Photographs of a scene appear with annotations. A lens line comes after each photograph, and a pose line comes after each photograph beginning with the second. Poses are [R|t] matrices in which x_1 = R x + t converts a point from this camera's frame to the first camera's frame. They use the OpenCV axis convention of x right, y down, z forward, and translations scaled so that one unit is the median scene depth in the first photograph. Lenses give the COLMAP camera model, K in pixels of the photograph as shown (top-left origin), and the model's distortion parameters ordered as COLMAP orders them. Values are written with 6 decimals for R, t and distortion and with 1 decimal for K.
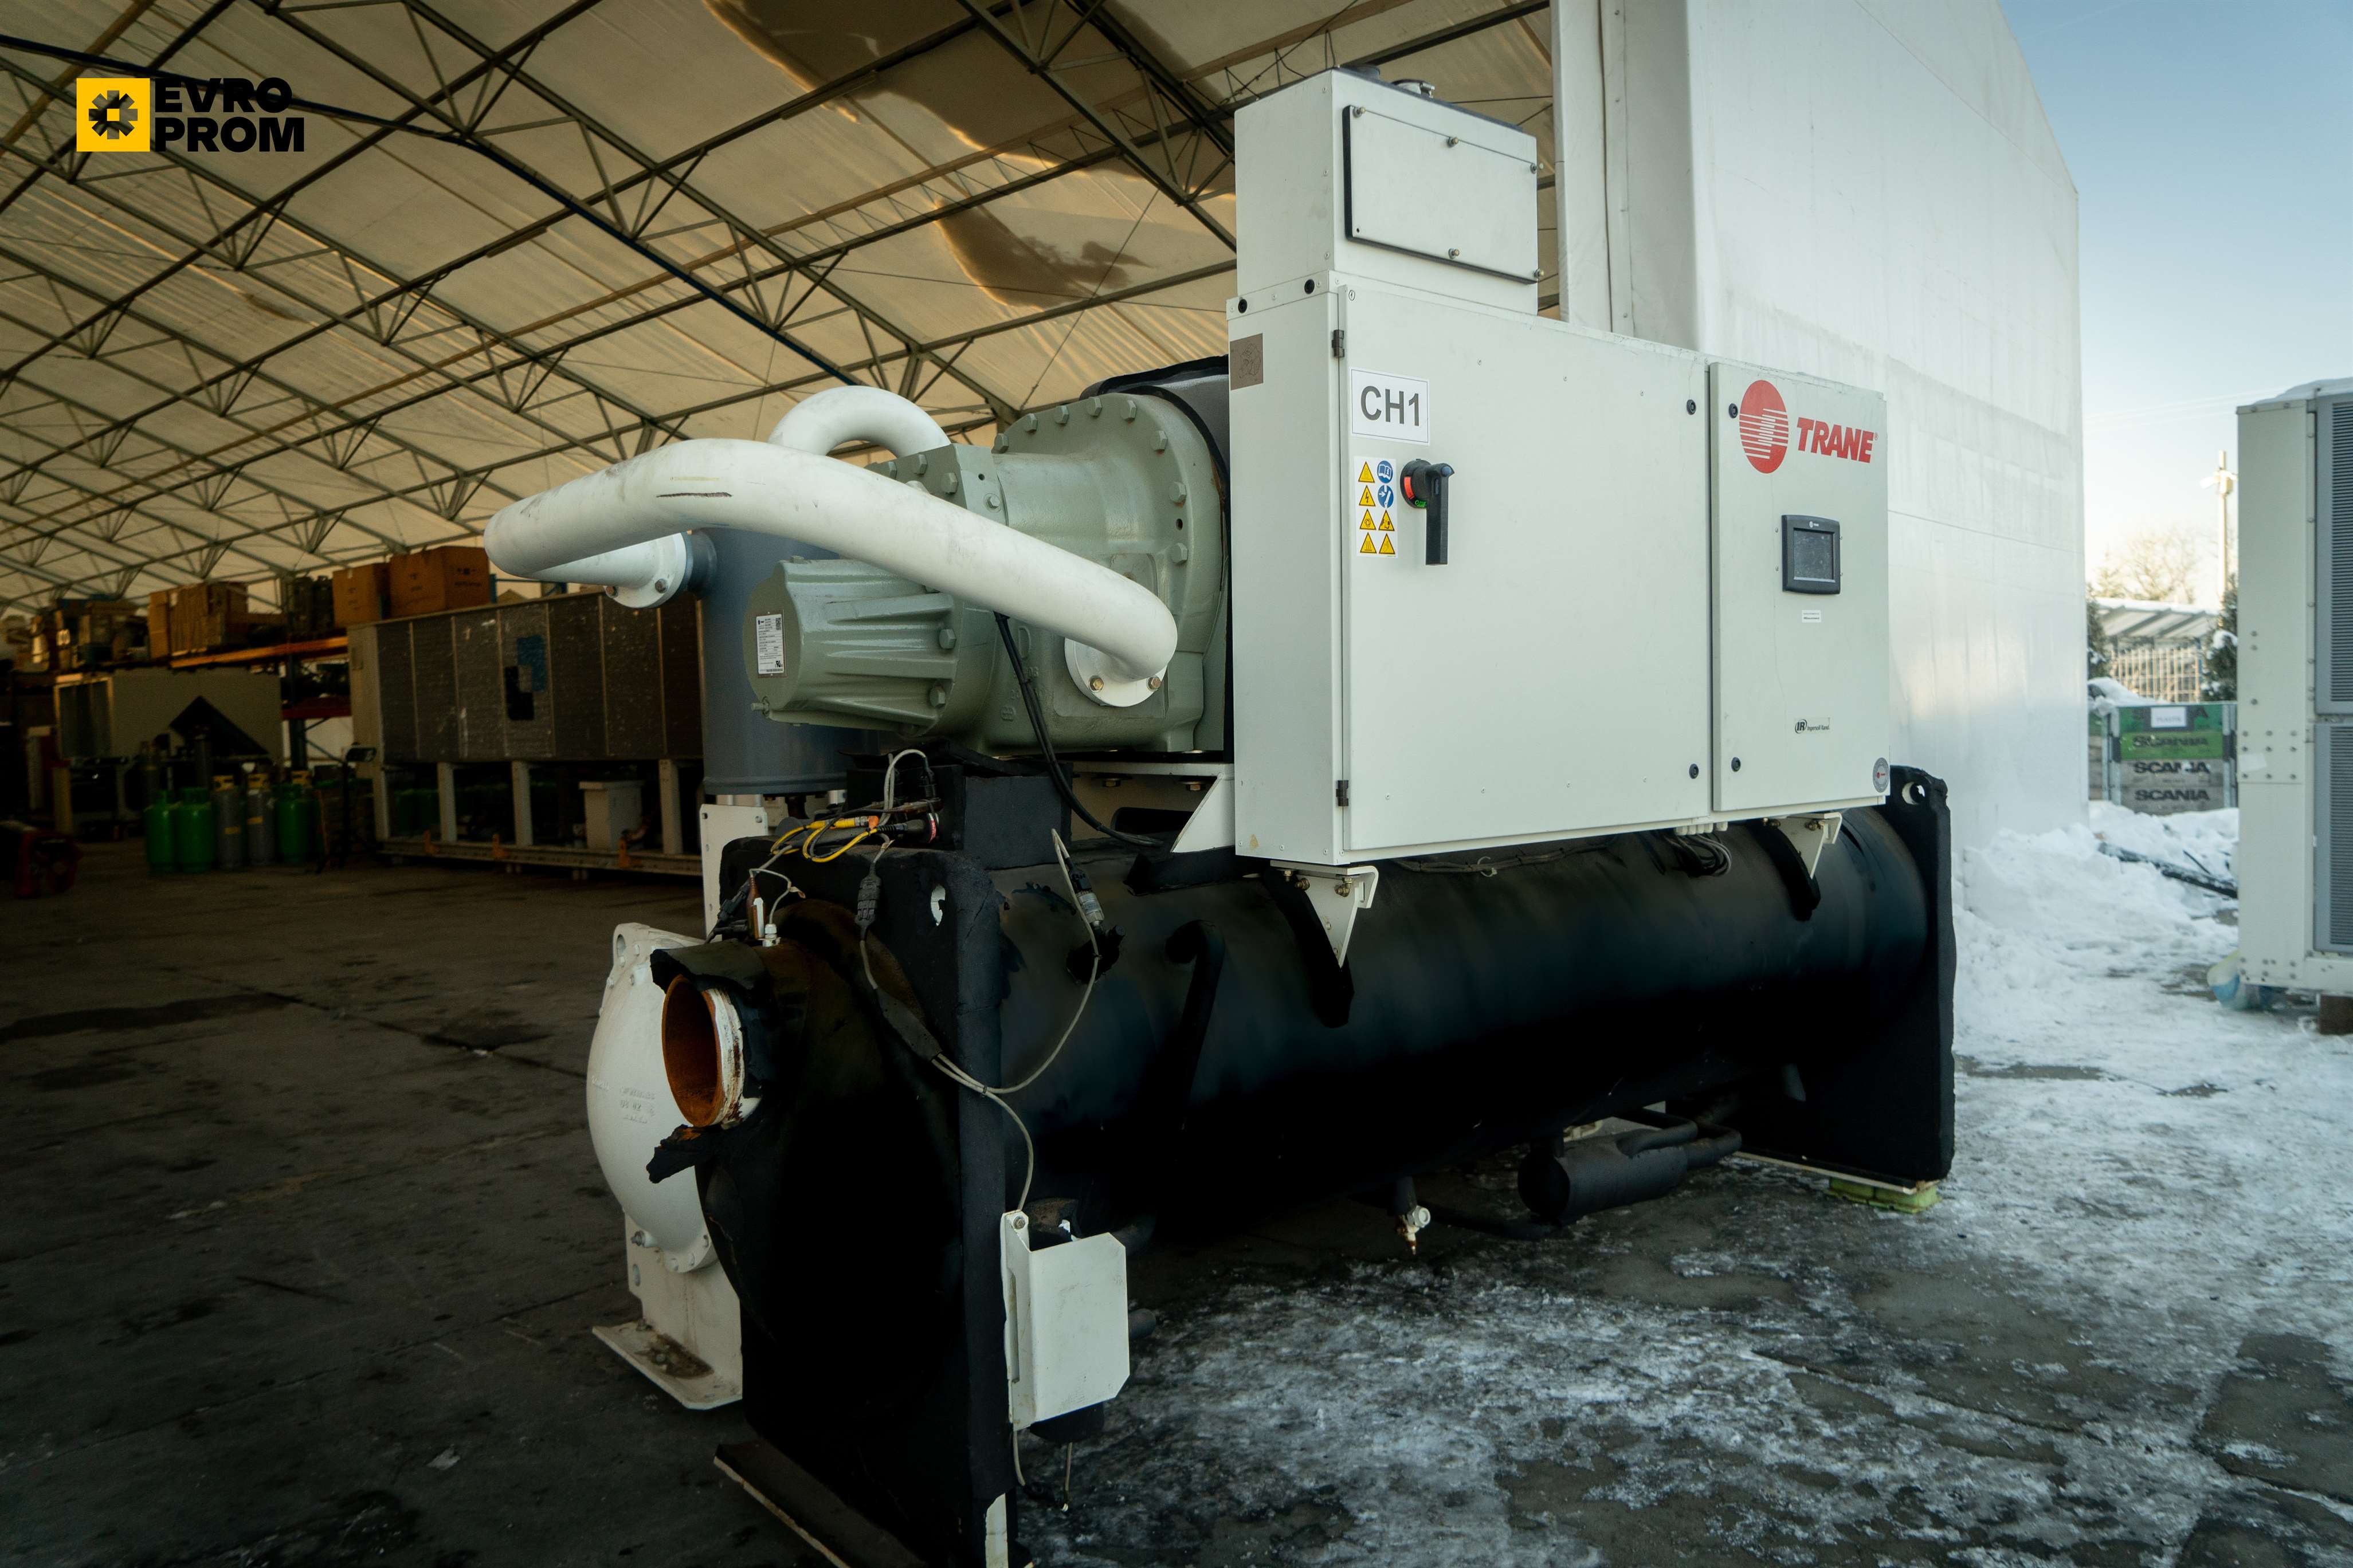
lens RADIAL K [[1601.5, 0, 1168.8], [0, 1601.5, 797.3], [0, 0, 1]] dist [-0.024790, 0.016018]
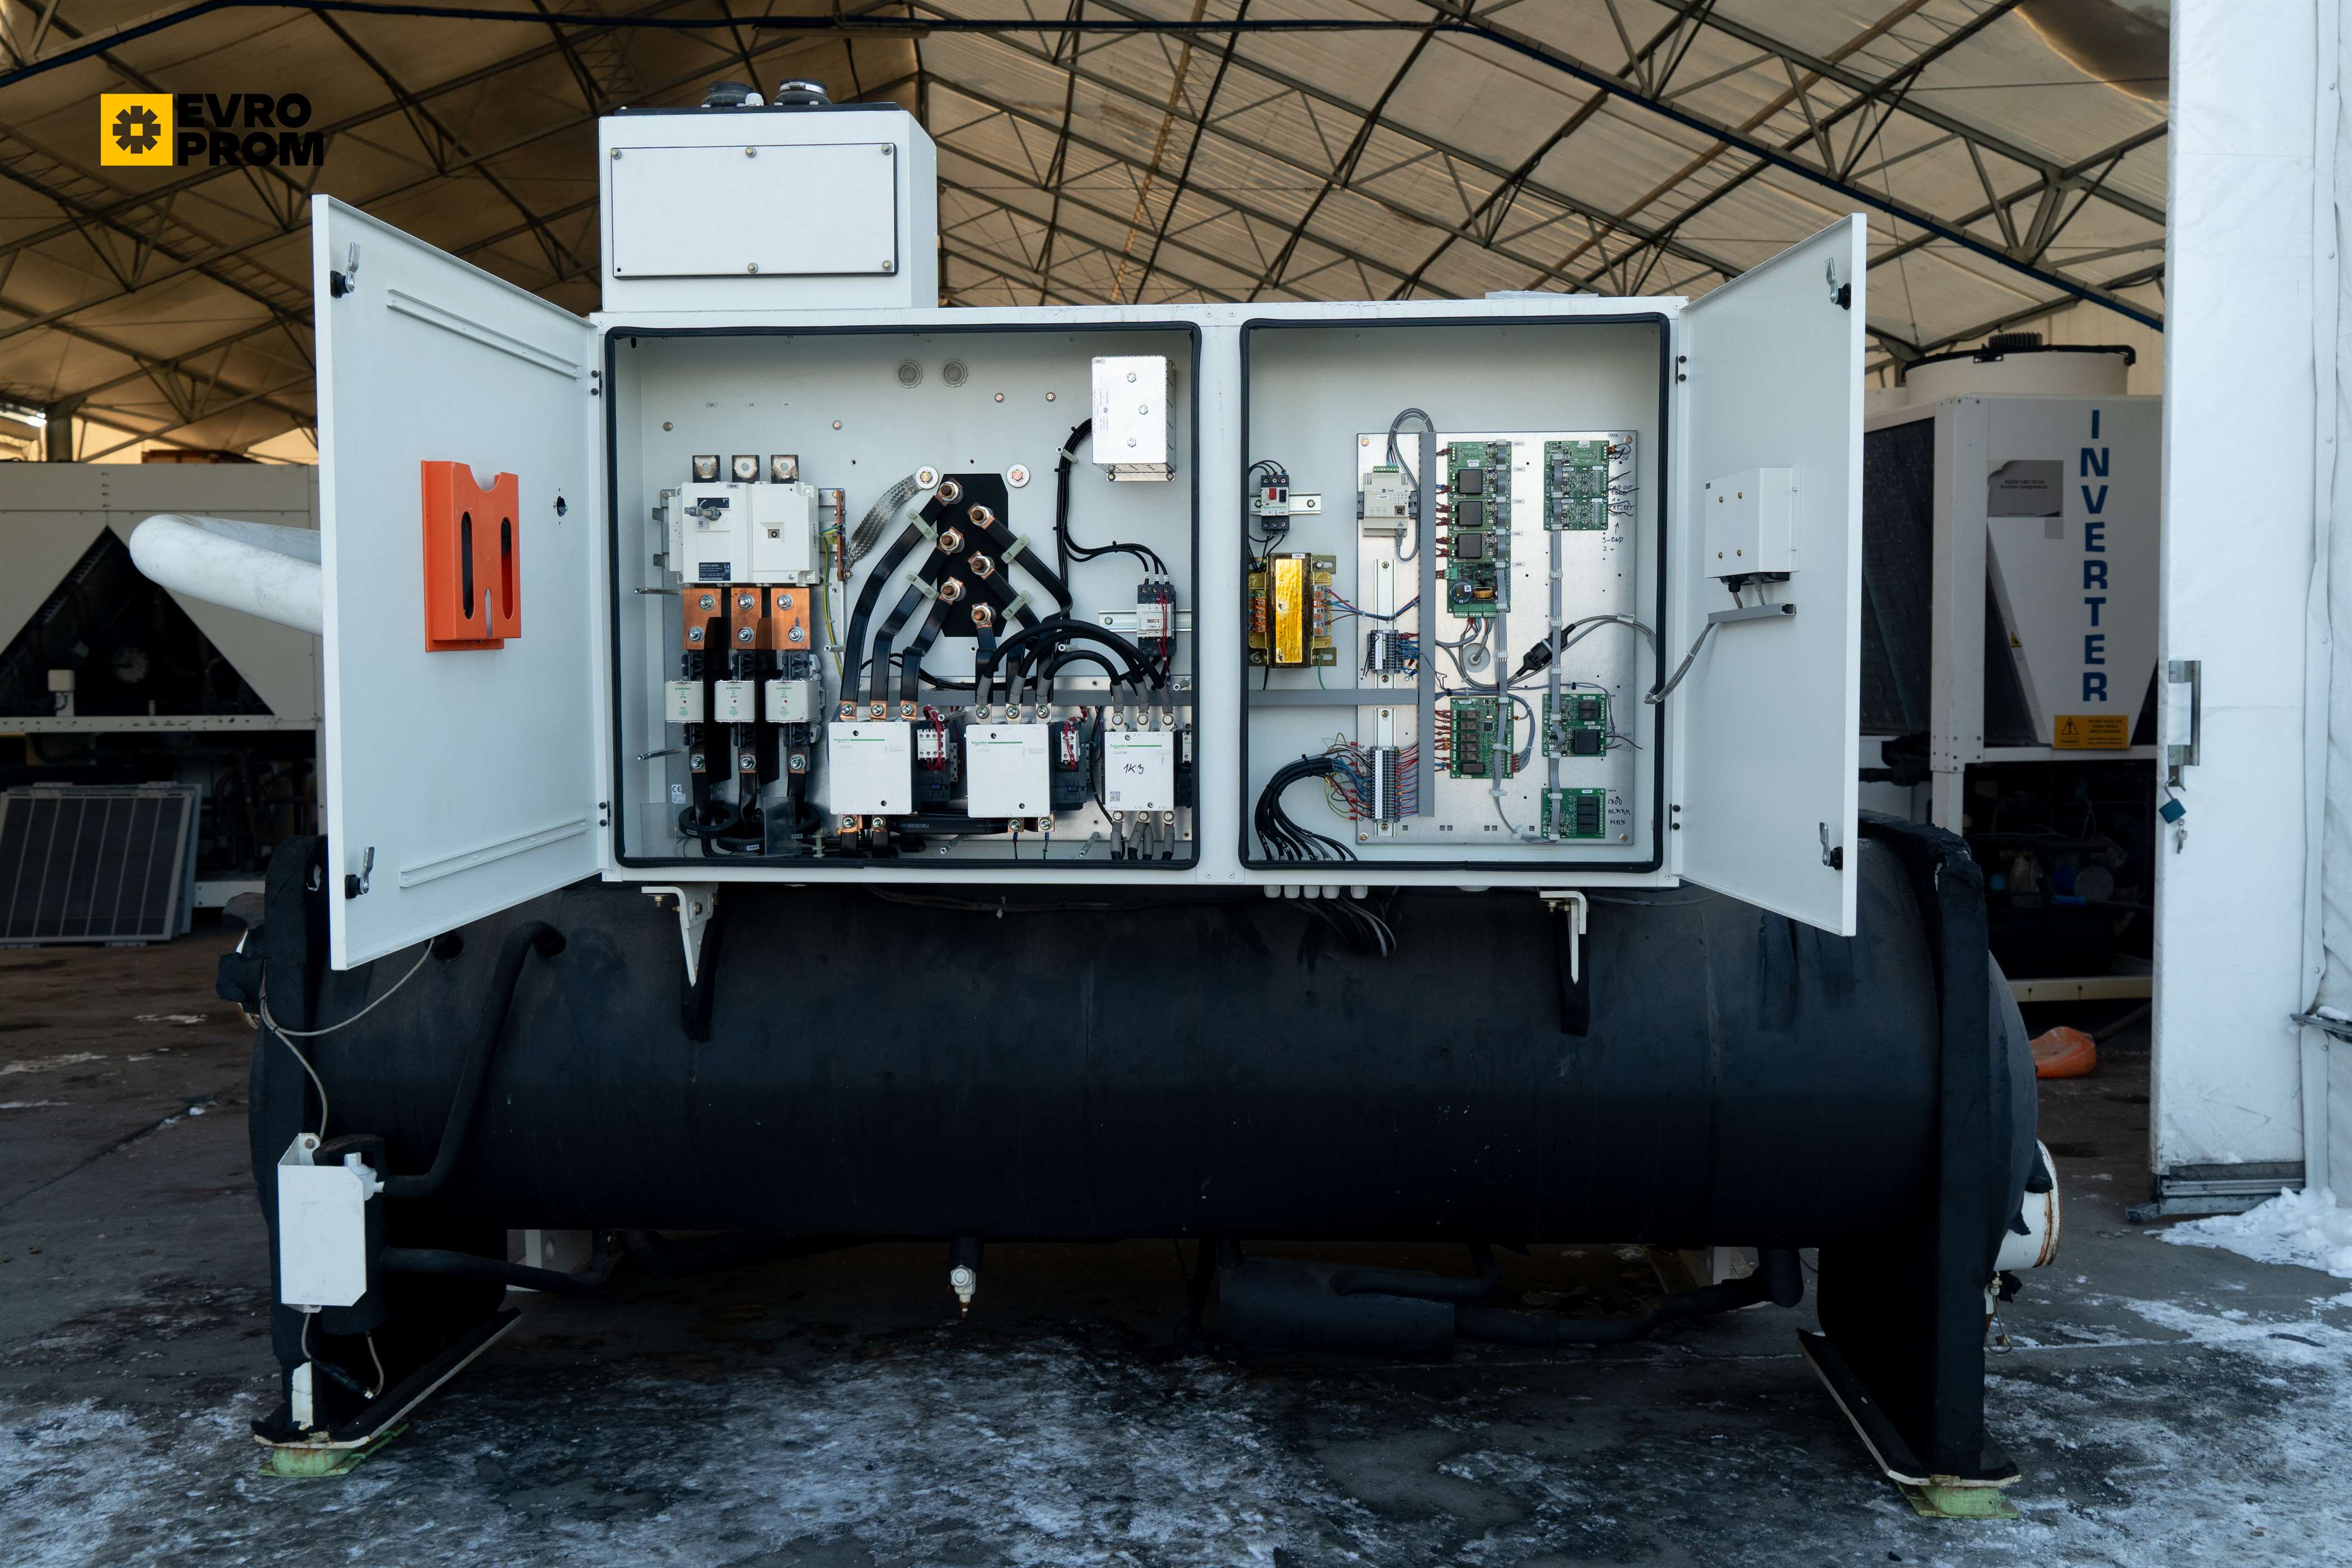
lens RADIAL K [[2018.4, 0, 1226.4], [0, 2018.4, 797.3], [0, 0, 1]] dist [-0.009291, 0.012128]
pose [[0.733173, 0.070630, -0.676364, 0.978978], [-0.053305, 0.997500, 0.046384, -0.072037], [0.677949, 0.002046, 0.735106, 0.232089]]
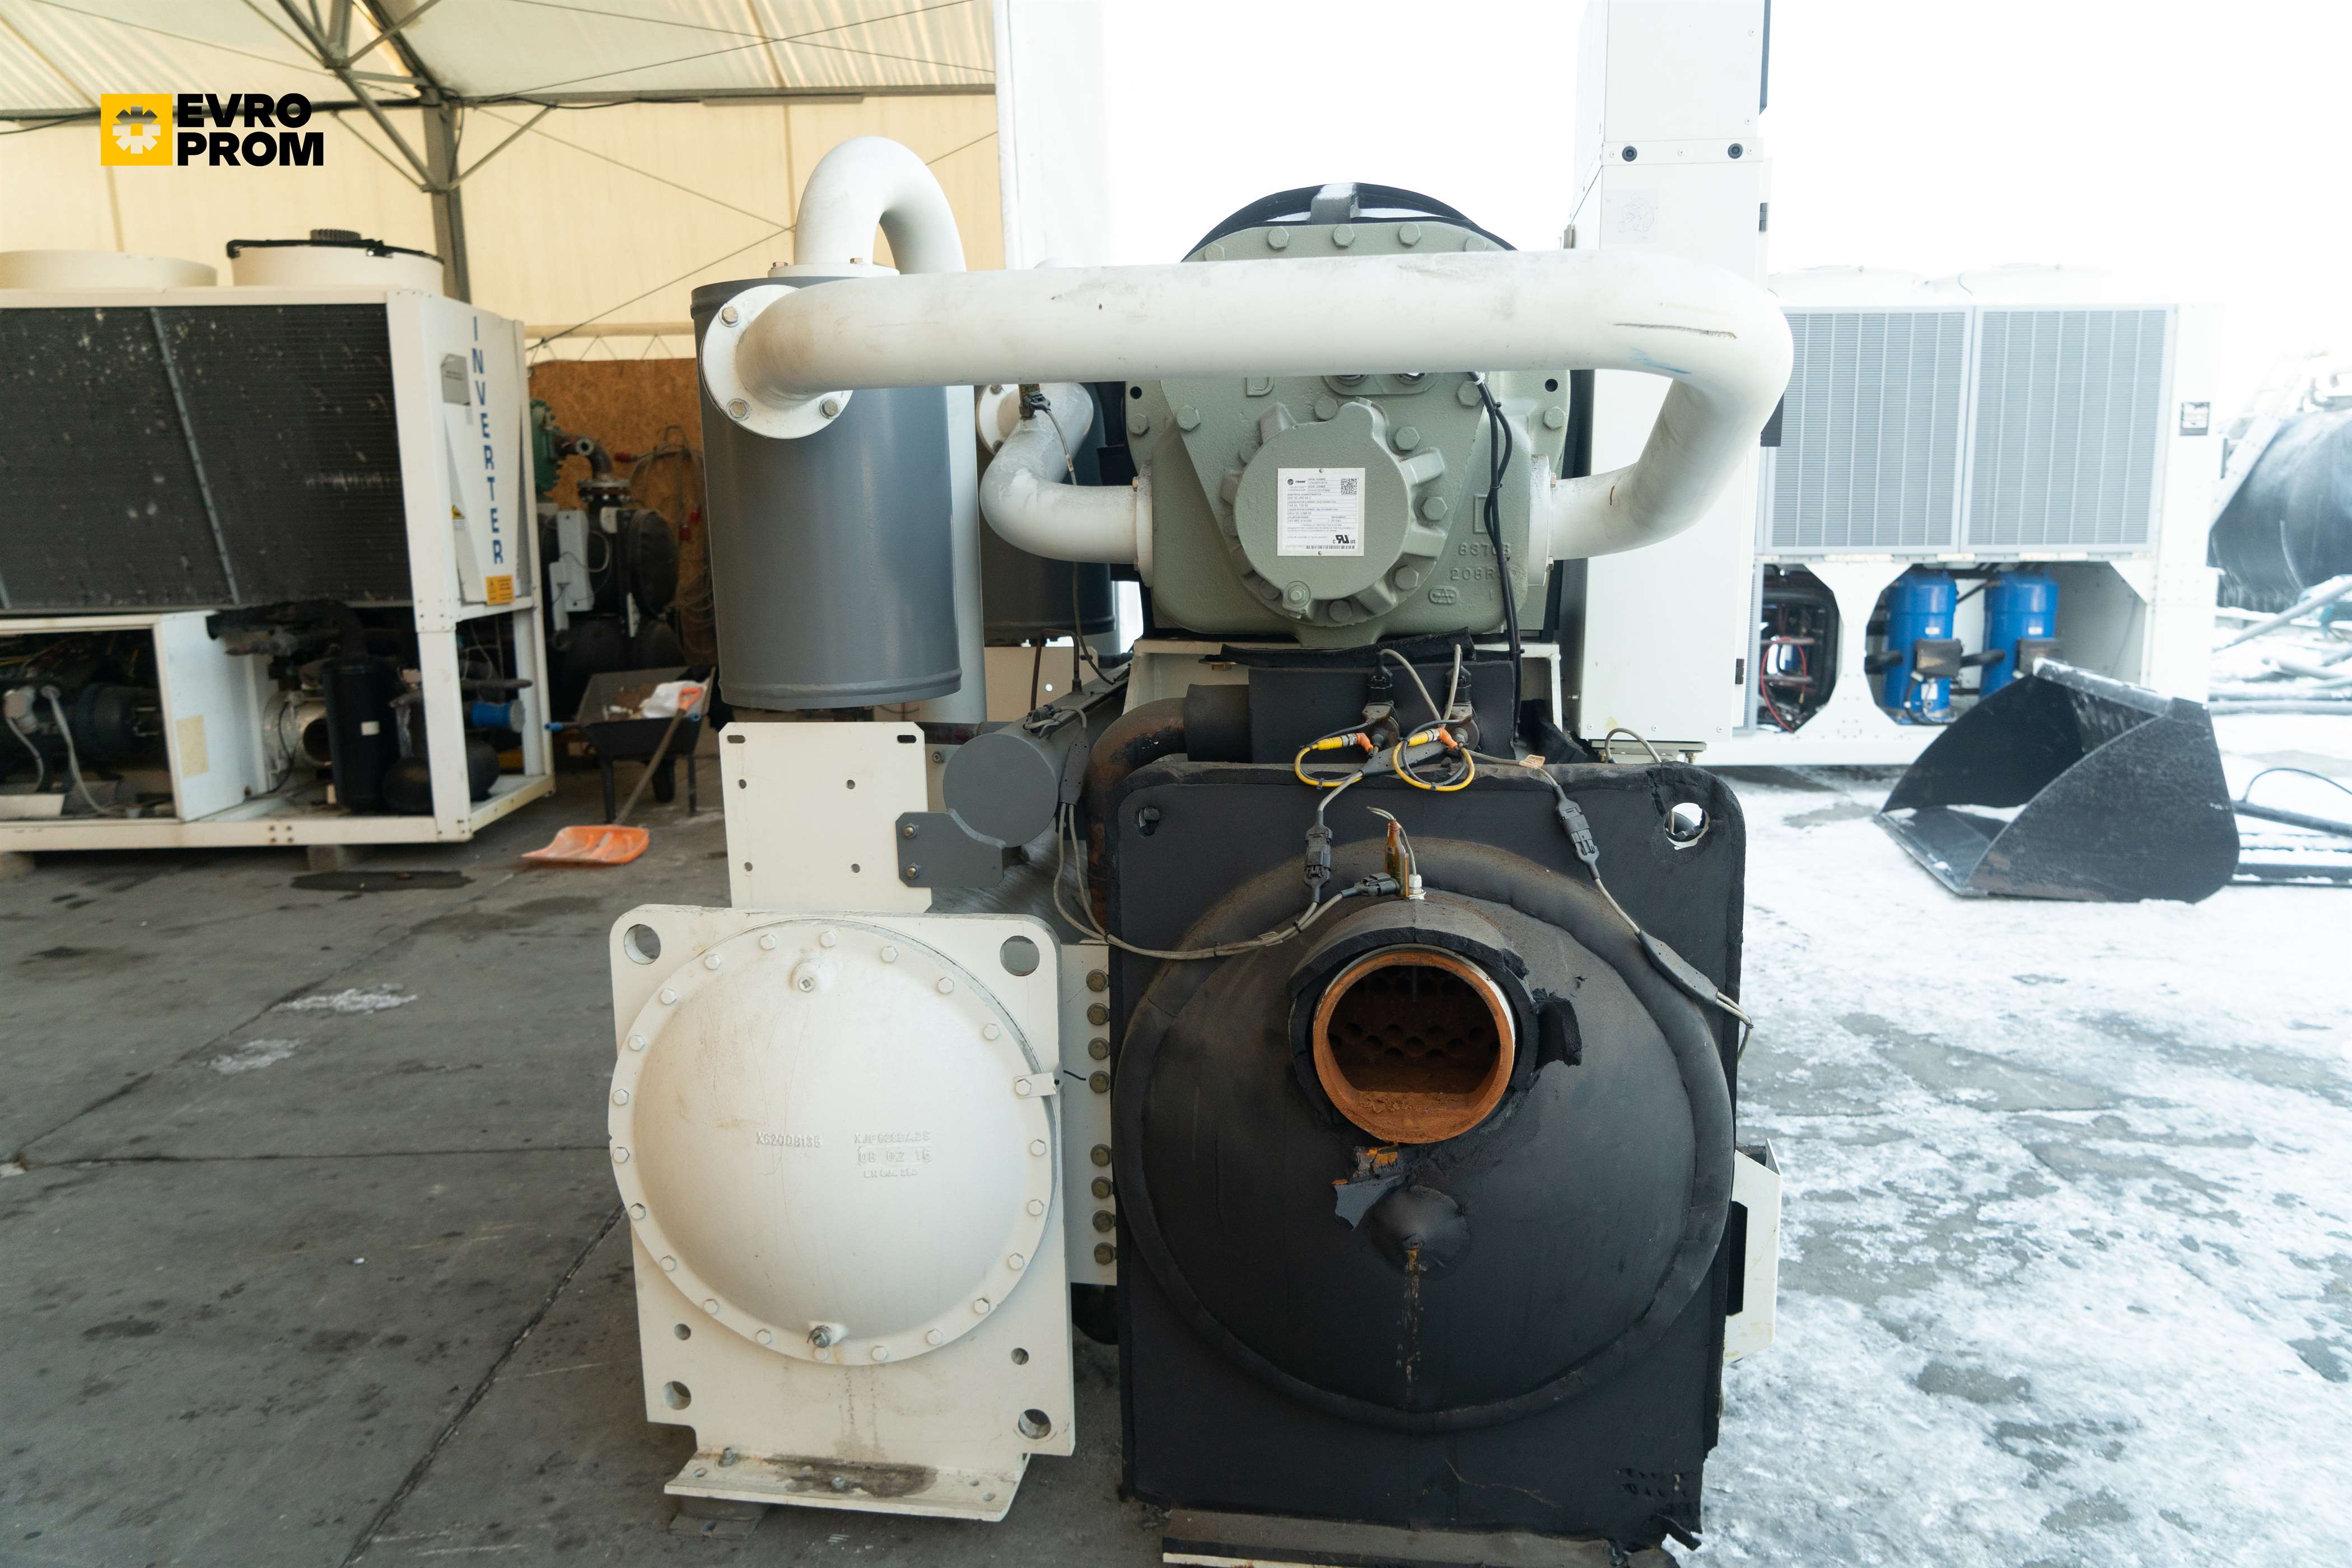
lens RADIAL K [[1601.1, 0, 1163.3], [0, 1601.1, 781.6], [0, 0, 1]] dist [-0.024790, 0.016018]
pose [[0.745187, -0.102025, 0.659004, -0.641266], [0.034155, 0.992769, 0.115077, -0.045645], [-0.665980, -0.063246, 0.743284, 0.368731]]
